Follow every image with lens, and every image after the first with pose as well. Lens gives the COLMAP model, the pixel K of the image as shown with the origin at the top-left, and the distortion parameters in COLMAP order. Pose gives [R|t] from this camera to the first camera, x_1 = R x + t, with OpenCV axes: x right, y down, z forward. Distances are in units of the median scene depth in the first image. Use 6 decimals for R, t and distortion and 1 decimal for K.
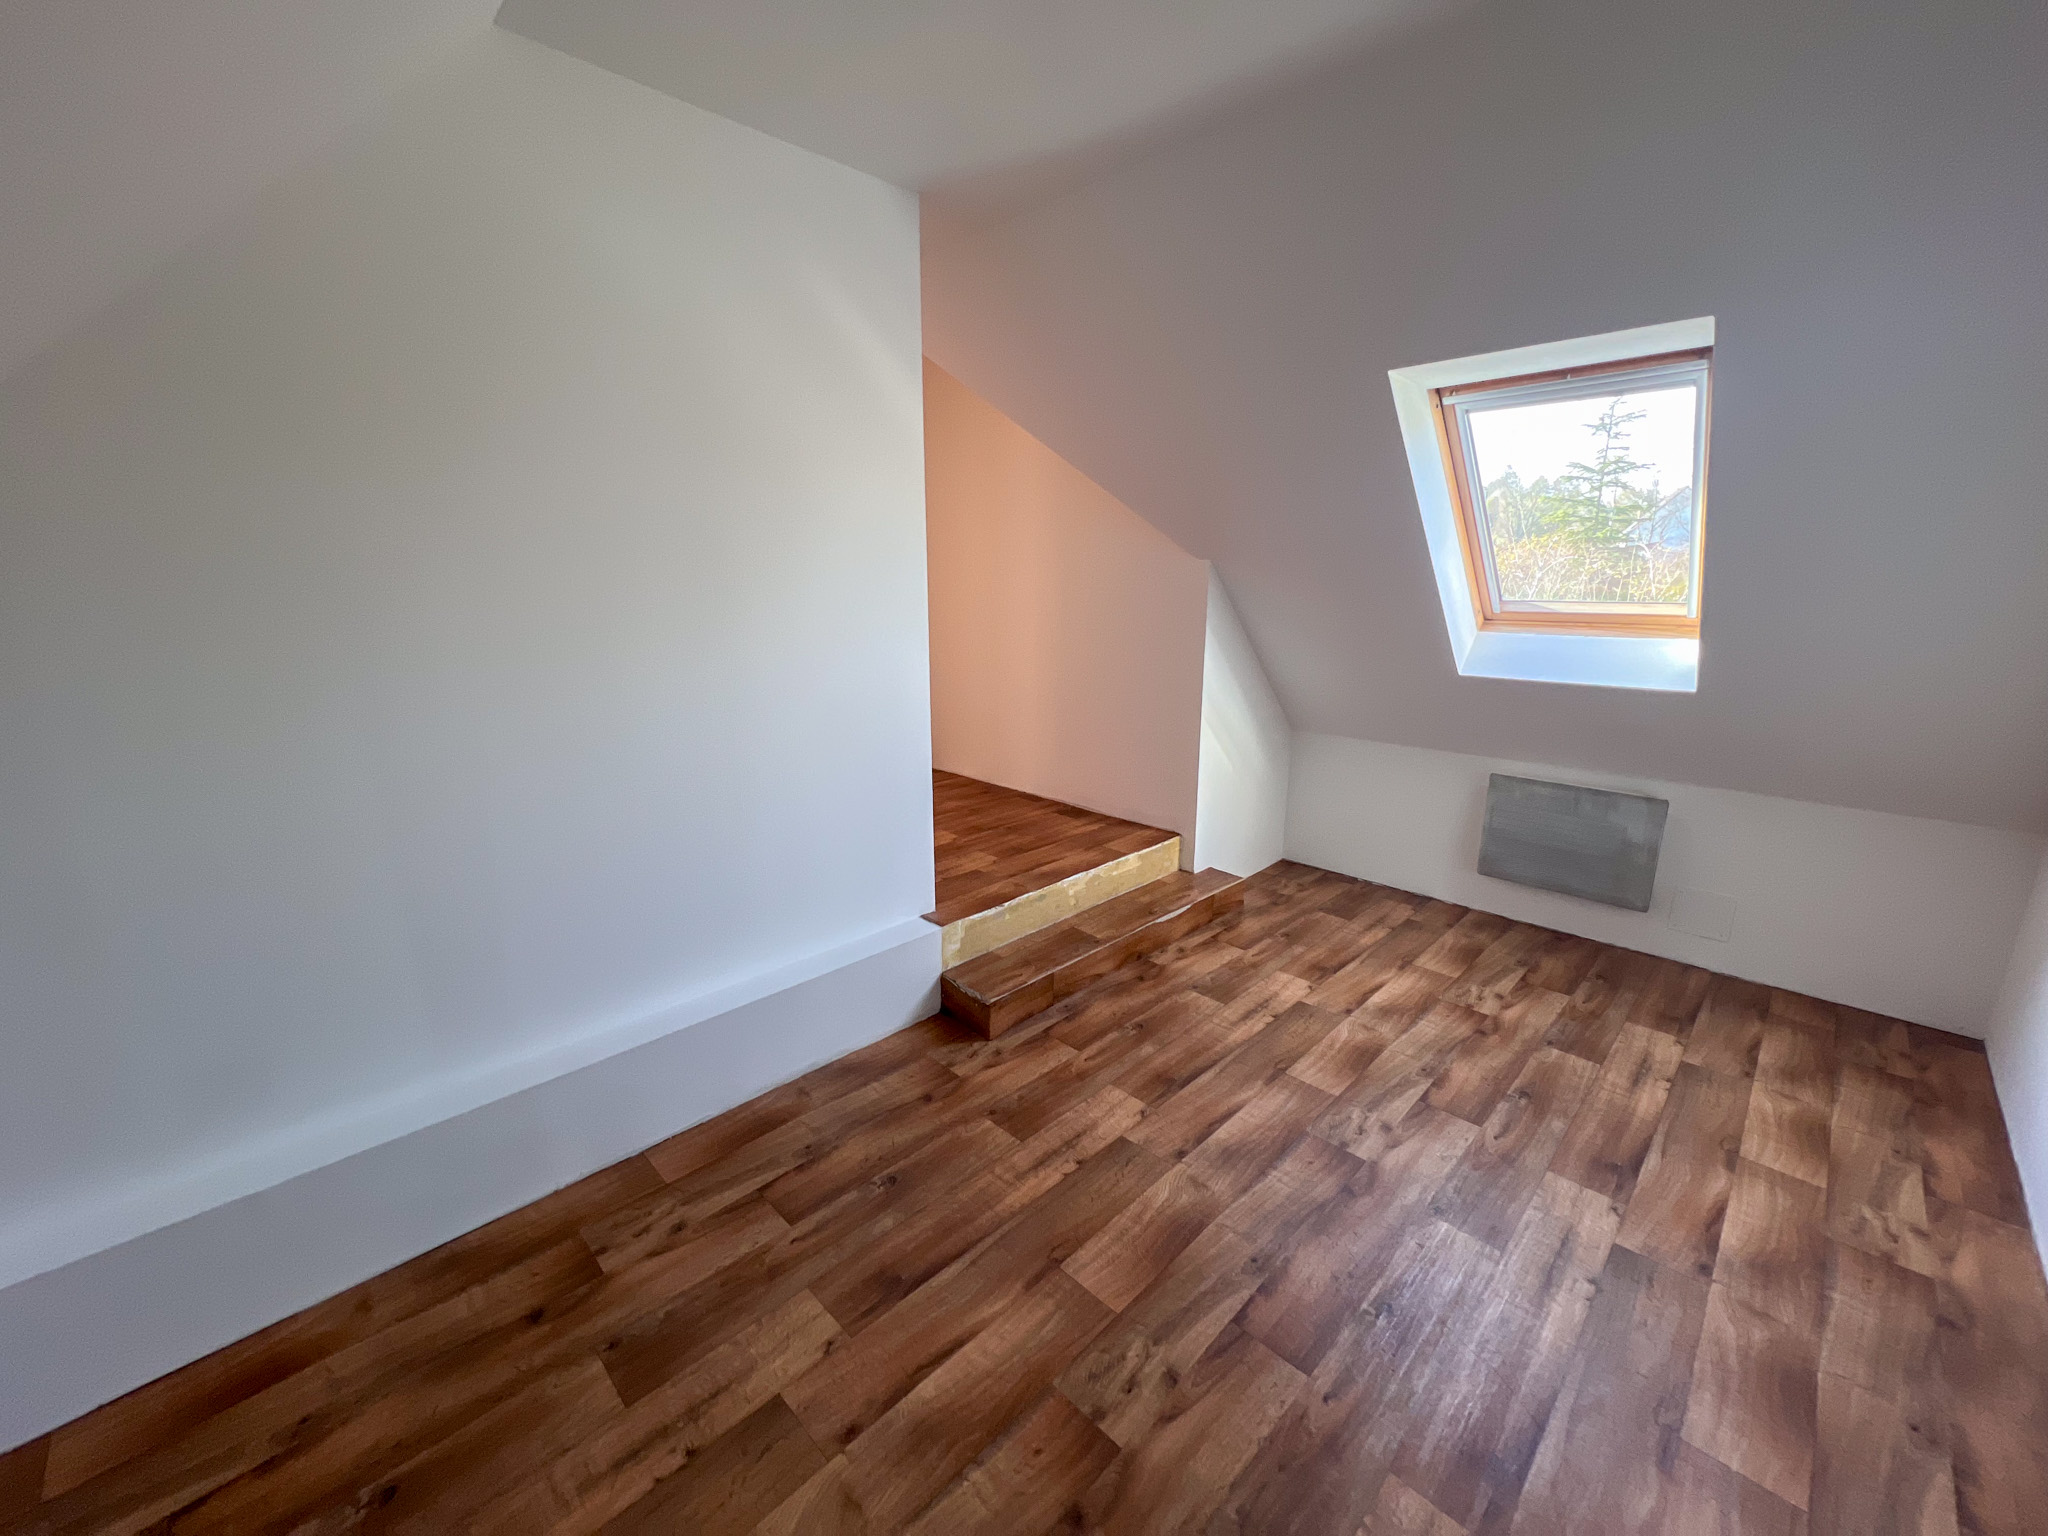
lens RADIAL K [[816.5, 0, 992.9], [0, 816.5, 754.4], [0, 0, 1]] dist [-0.001986, 0.000315]
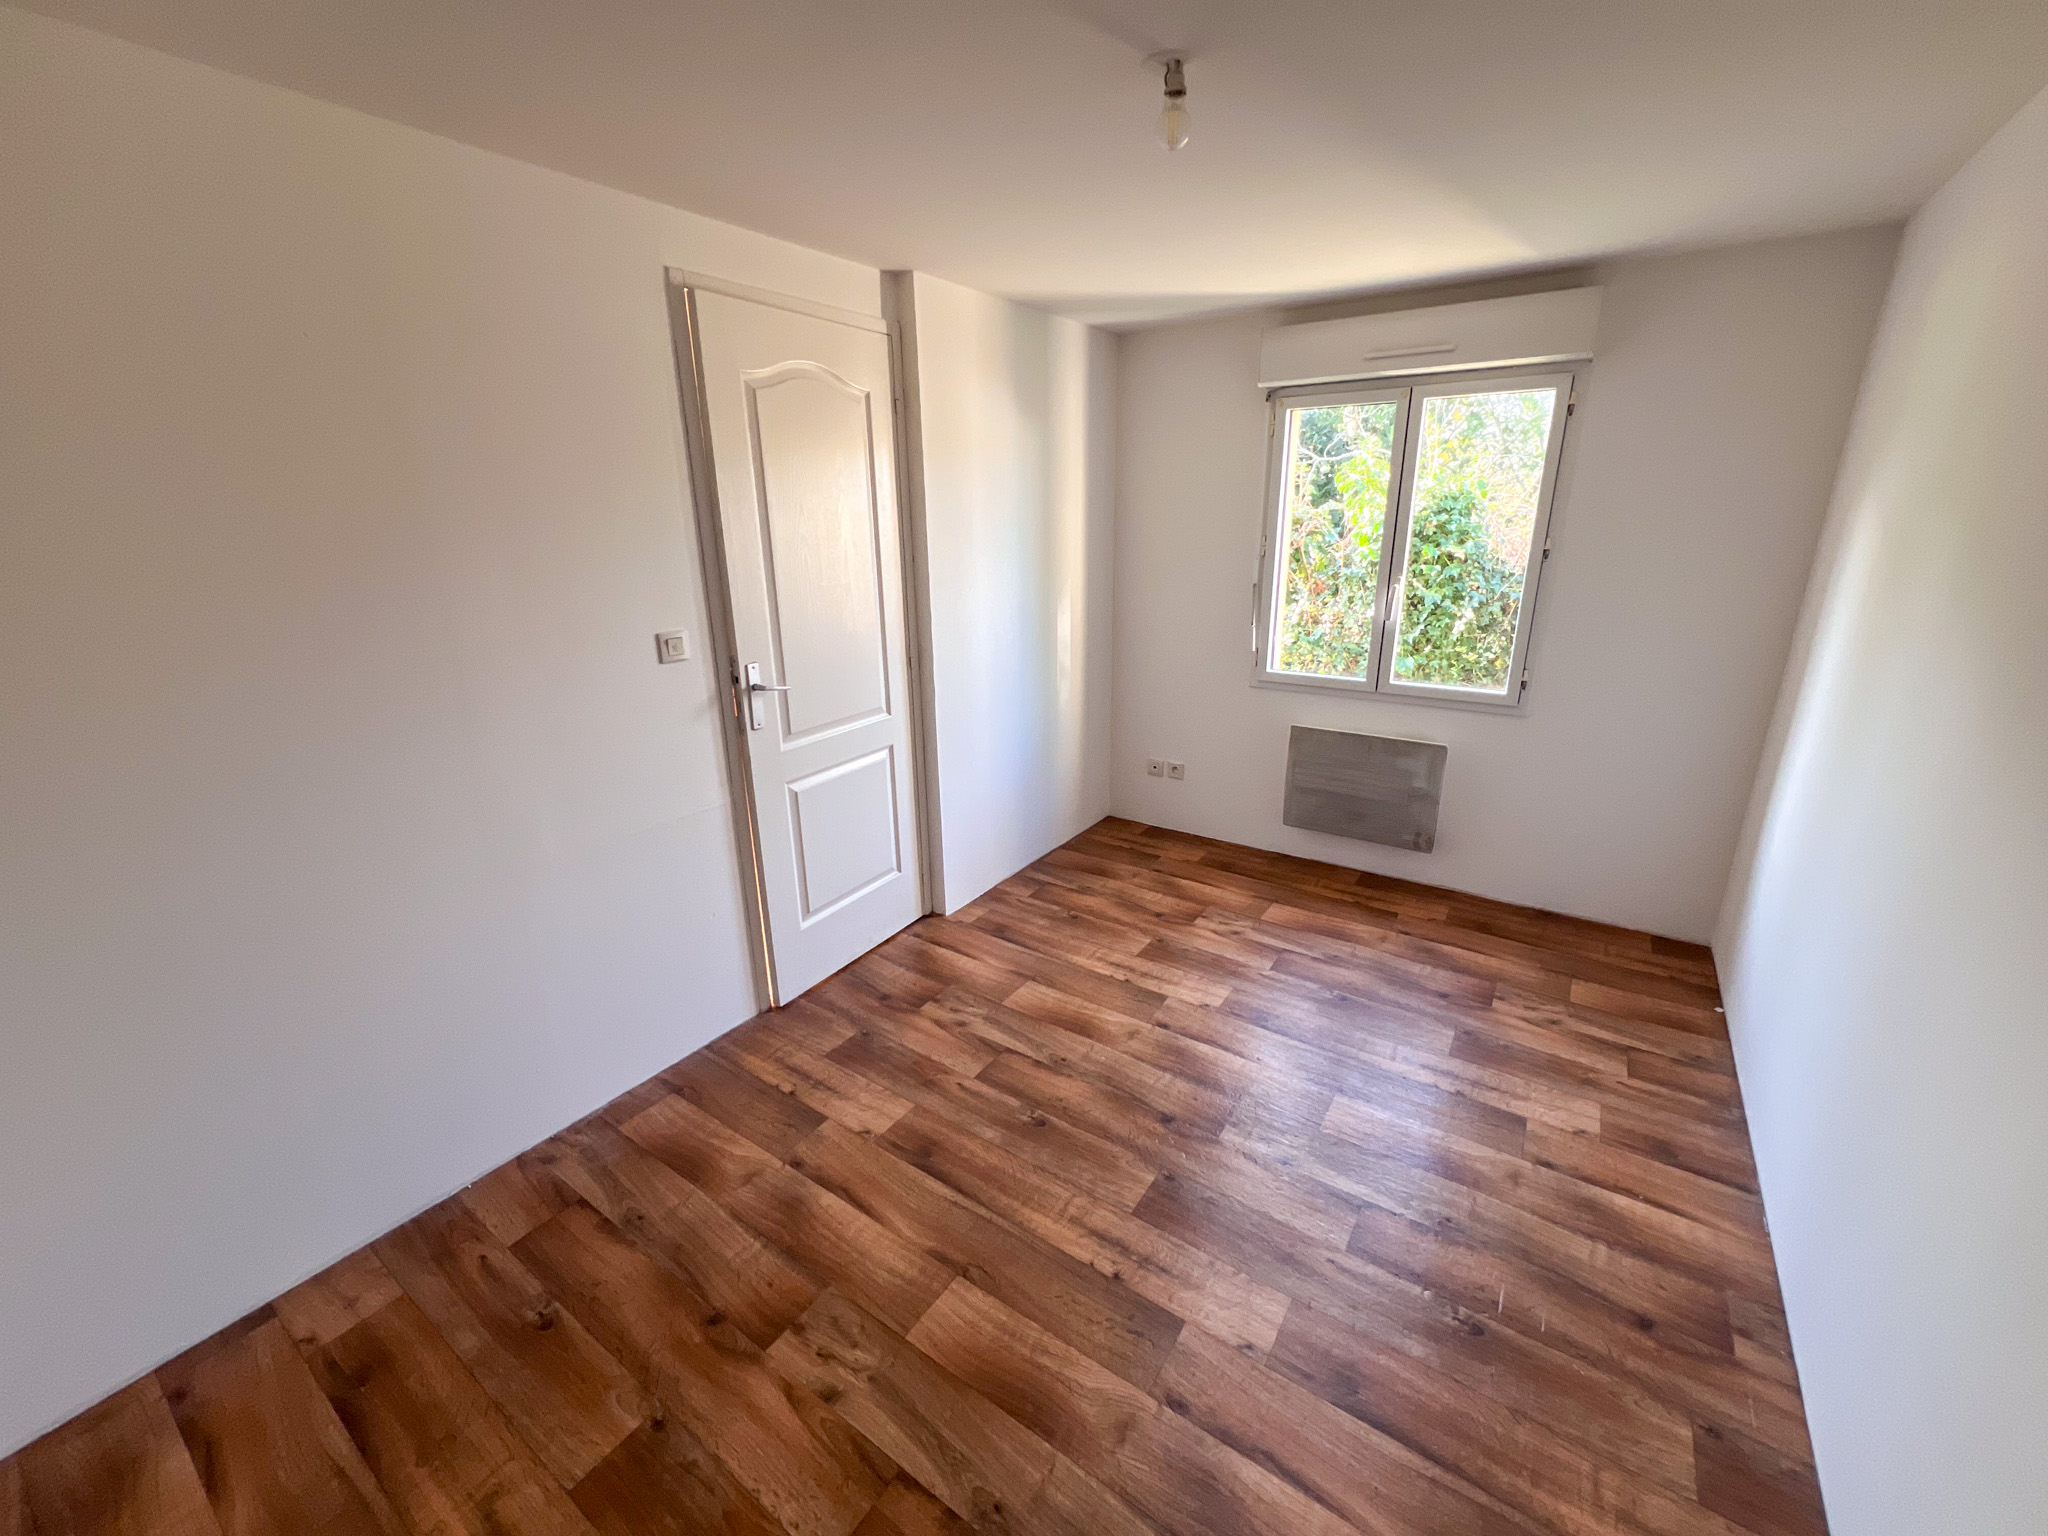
lens RADIAL K [[816.5, 0, 1010.2], [0, 816.5, 770.0], [0, 0, 1]] dist [-0.001986, 0.000315]
pose [[0.187749, 0.284231, -0.940193, 0.590195], [-0.195228, 0.948915, 0.247882, -0.120537], [0.962619, 0.137013, 0.233648, 0.555843]]
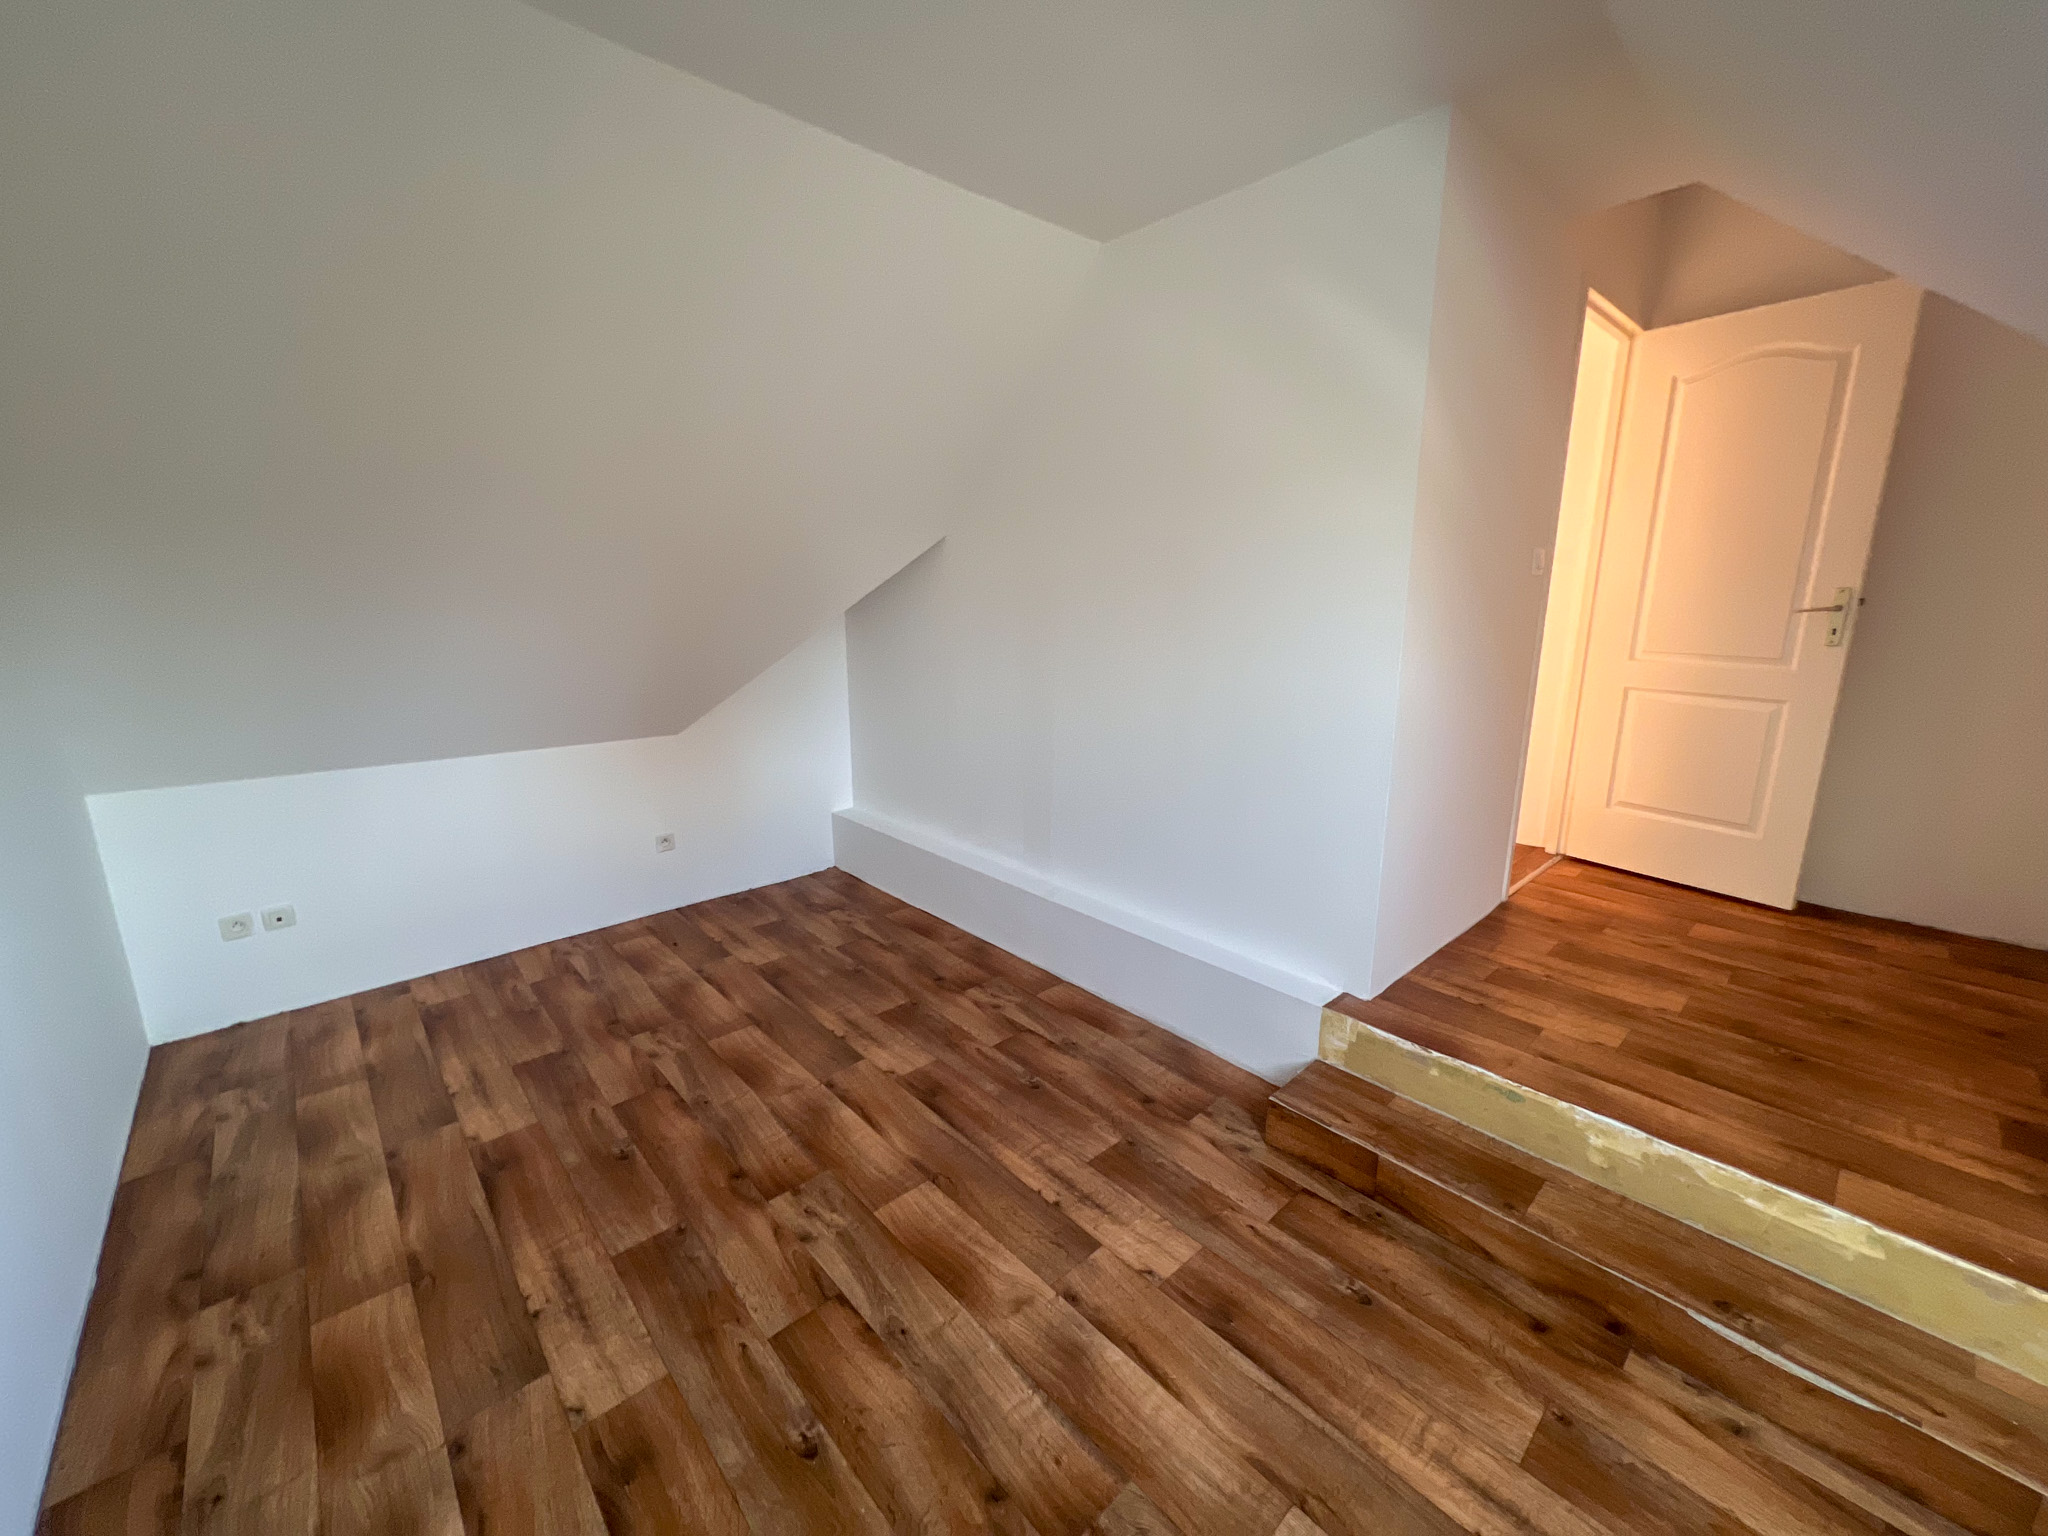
lens RADIAL K [[816.5, 0, 1061.5], [0, 816.5, 783.9], [0, 0, 1]] dist [-0.001986, 0.000315]
pose [[-0.006497, 0.235505, -0.971851, 0.791465], [-0.211940, 0.949468, 0.231498, -0.161320], [0.977261, 0.207479, 0.043745, 0.745633]]
